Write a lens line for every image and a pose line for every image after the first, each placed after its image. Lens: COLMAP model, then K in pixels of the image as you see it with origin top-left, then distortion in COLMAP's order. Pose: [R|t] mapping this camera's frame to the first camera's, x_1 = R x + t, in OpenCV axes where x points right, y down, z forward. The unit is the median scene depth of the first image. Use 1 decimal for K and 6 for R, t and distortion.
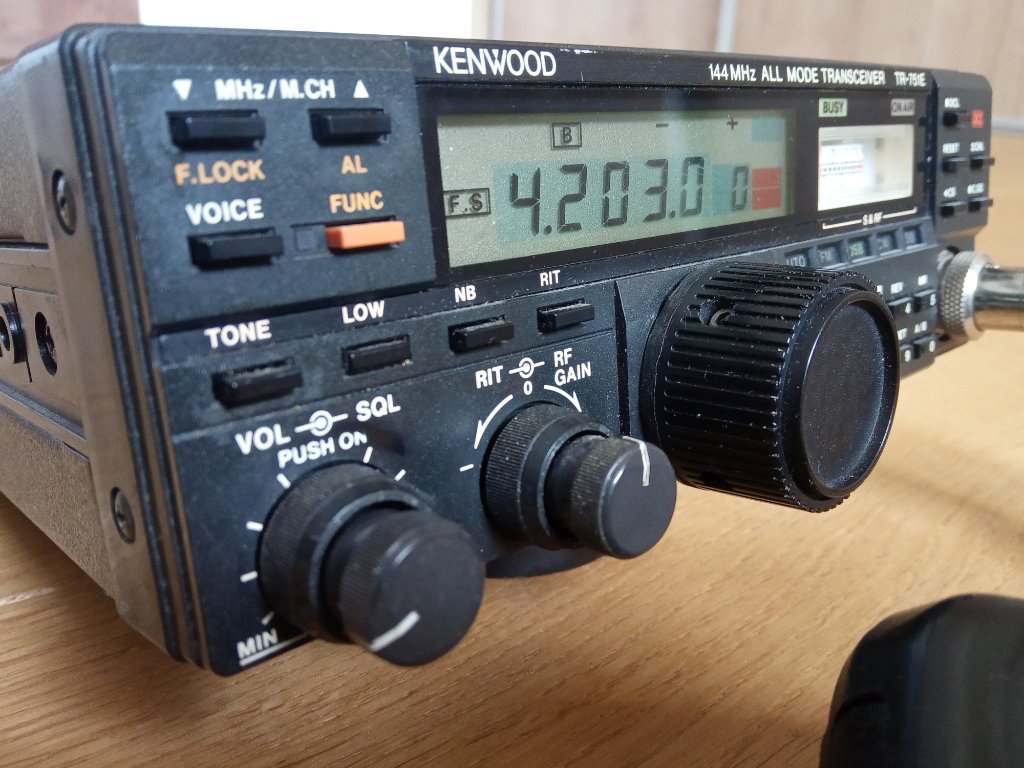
lens RADIAL K [[875.7, 0, 512.0], [0, 875.7, 384.0], [0, 0, 1]] dist [0.055770, -0.147914]
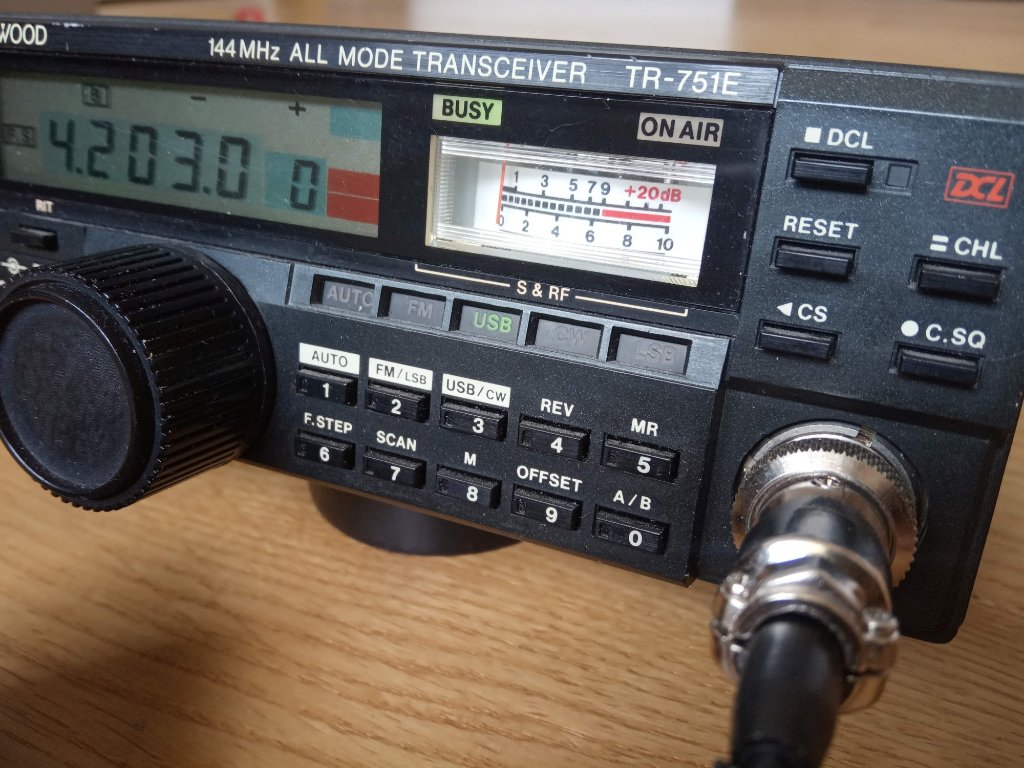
lens RADIAL K [[875.7, 0, 512.0], [0, 875.7, 384.0], [0, 0, 1]] dist [0.055770, -0.147914]
pose [[0.406267, 0.378893, -0.831497, 1.408062], [-0.319345, 0.911471, 0.259305, -0.415648], [0.856134, 0.160187, 0.491299, 0.974344]]
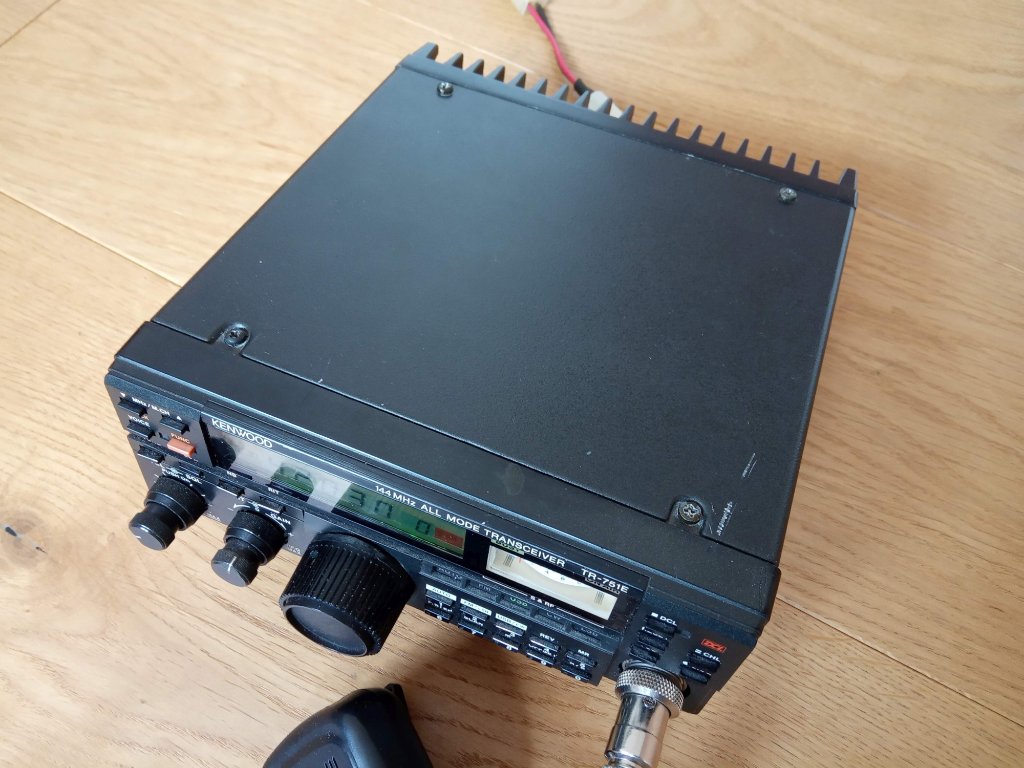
lens RADIAL K [[875.7, 0, 512.0], [0, 875.7, 384.0], [0, 0, 1]] dist [0.055770, -0.147914]
pose [[0.431285, 0.766009, -0.476679, 1.176083], [-0.333595, 0.626293, 0.704607, -2.091230], [0.838277, -0.144869, 0.525647, 0.341597]]
